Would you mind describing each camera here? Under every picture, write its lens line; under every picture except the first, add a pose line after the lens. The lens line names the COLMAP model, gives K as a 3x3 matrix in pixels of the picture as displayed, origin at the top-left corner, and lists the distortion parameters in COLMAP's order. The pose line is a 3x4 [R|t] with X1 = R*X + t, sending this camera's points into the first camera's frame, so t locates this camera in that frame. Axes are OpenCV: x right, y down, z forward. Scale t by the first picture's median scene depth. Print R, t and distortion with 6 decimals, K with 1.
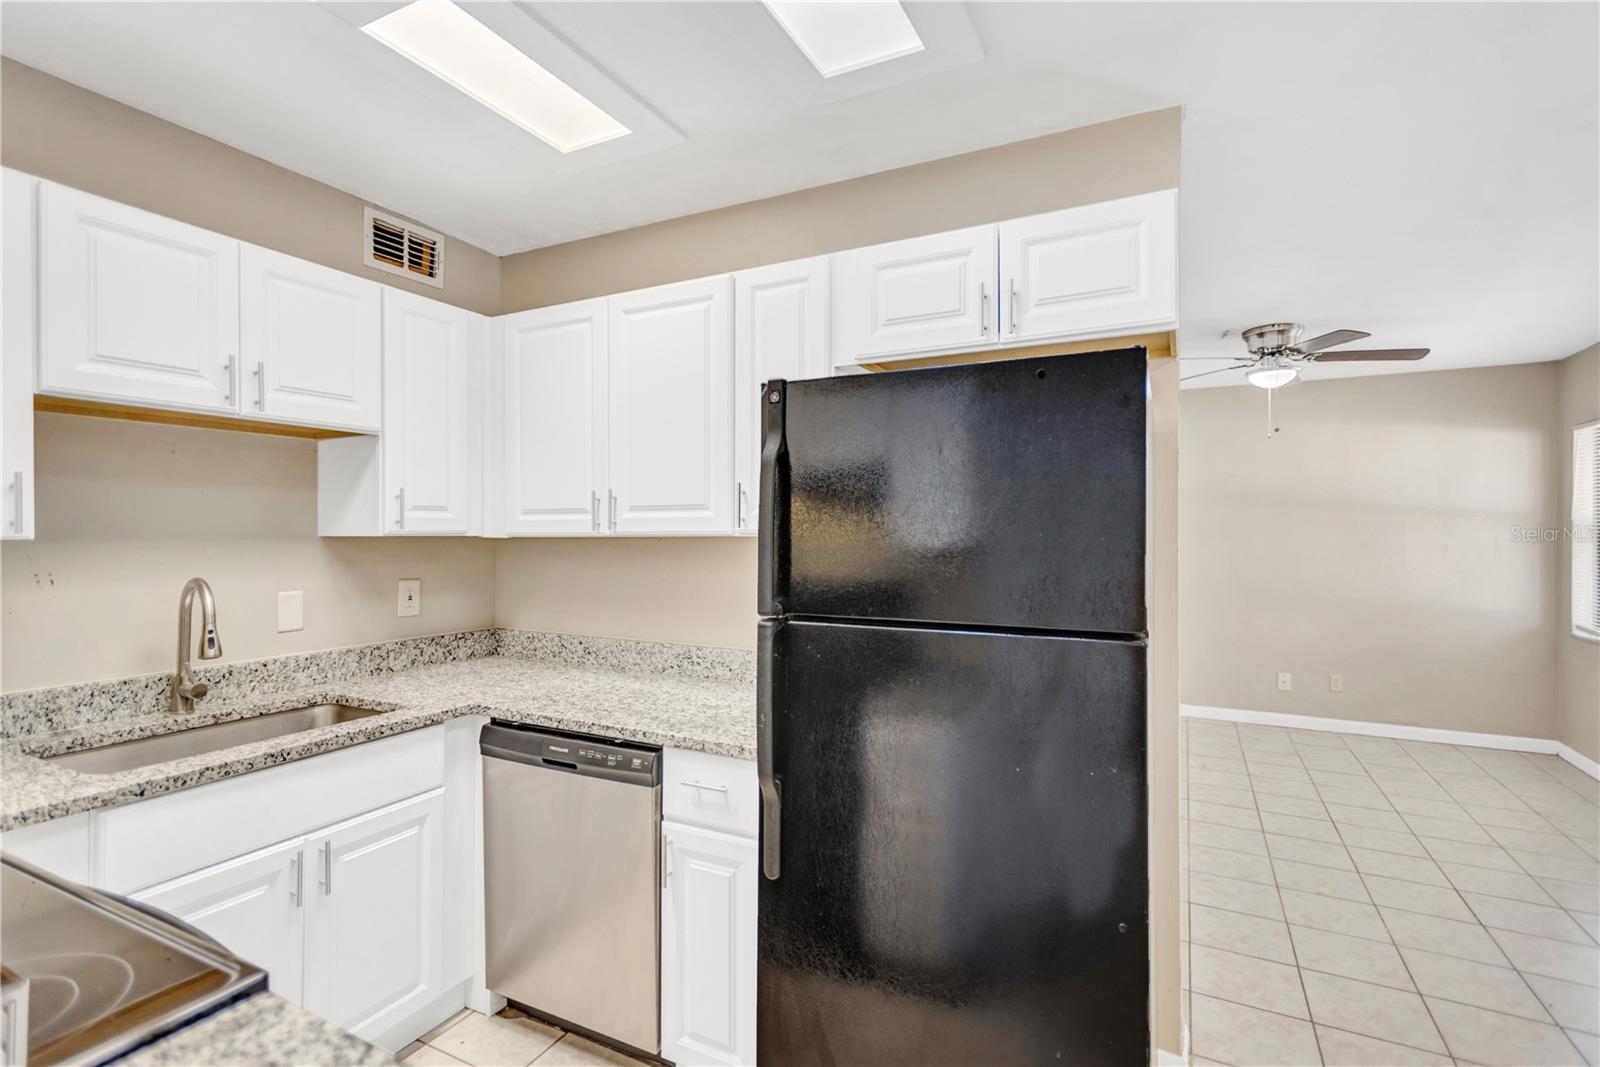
lens RADIAL K [[750.5, 0, 798.0], [0, 750.5, 527.8], [0, 0, 1]] dist [0.001715, -0.000335]
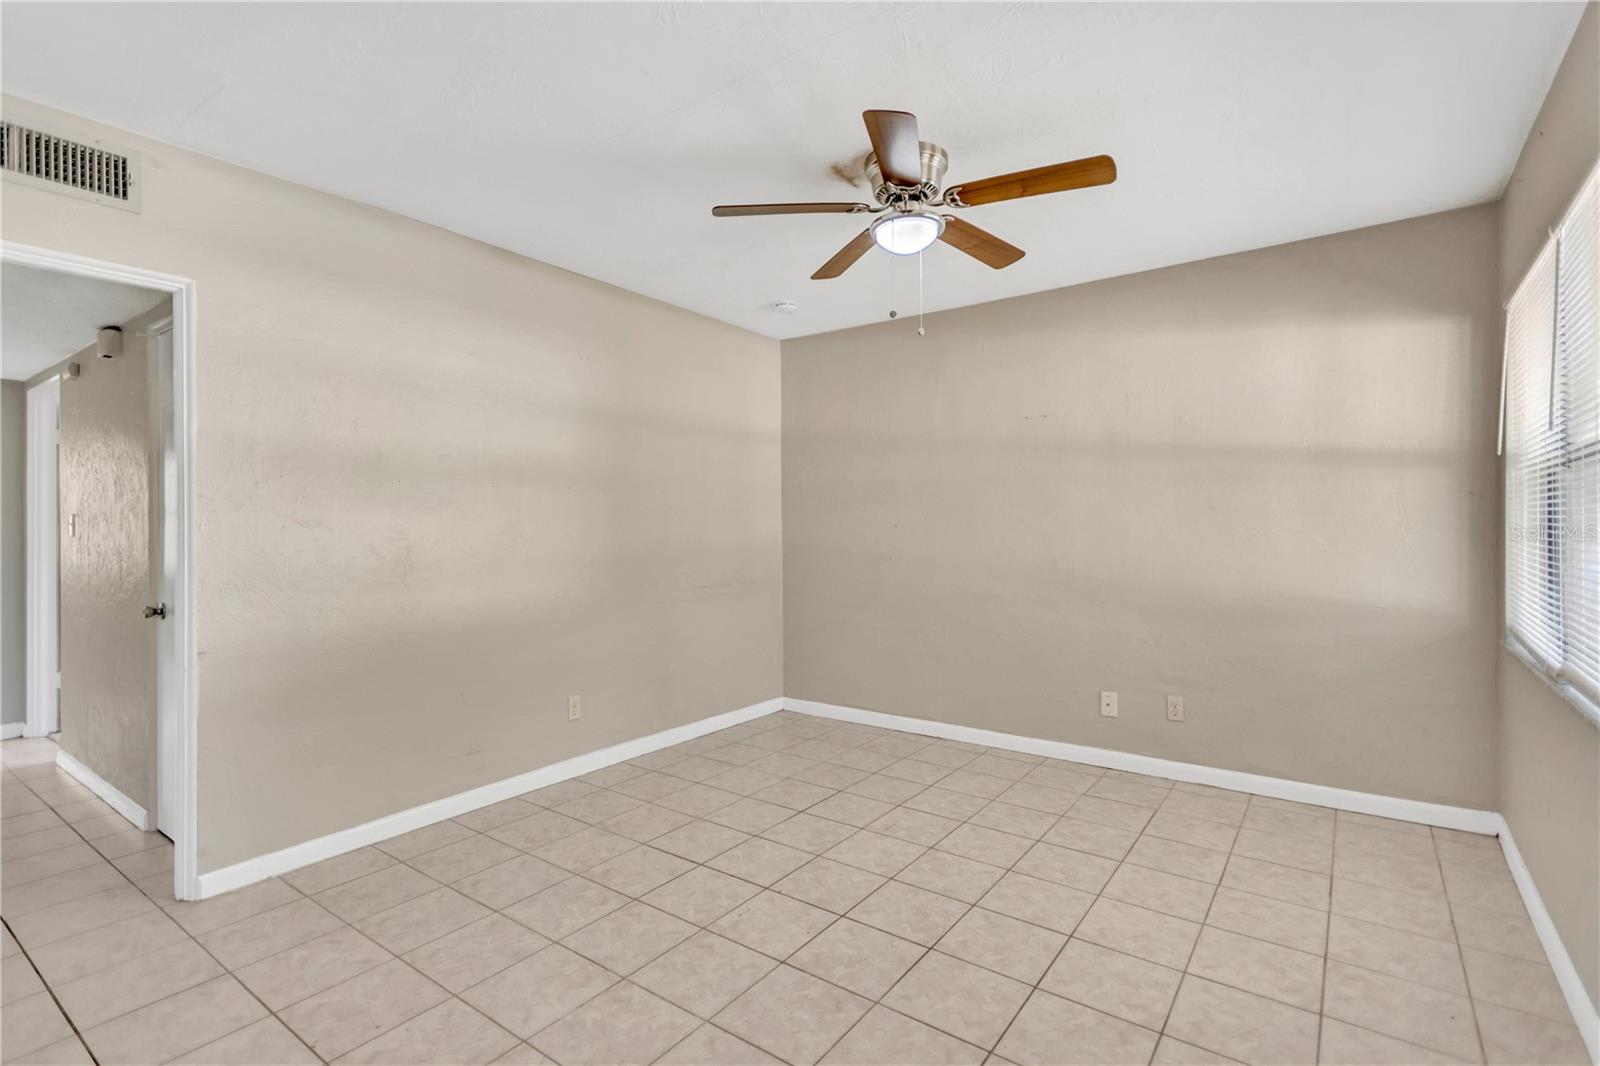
lens RADIAL K [[750.5, 0, 798.0], [0, 750.5, 527.3], [0, 0, 1]] dist [0.001715, -0.000335]
pose [[0.988561, -0.002526, -0.150799, 0.592938], [0.003724, 0.999964, 0.007661, 0.042025], [0.150774, -0.008134, 0.988535, 0.334398]]
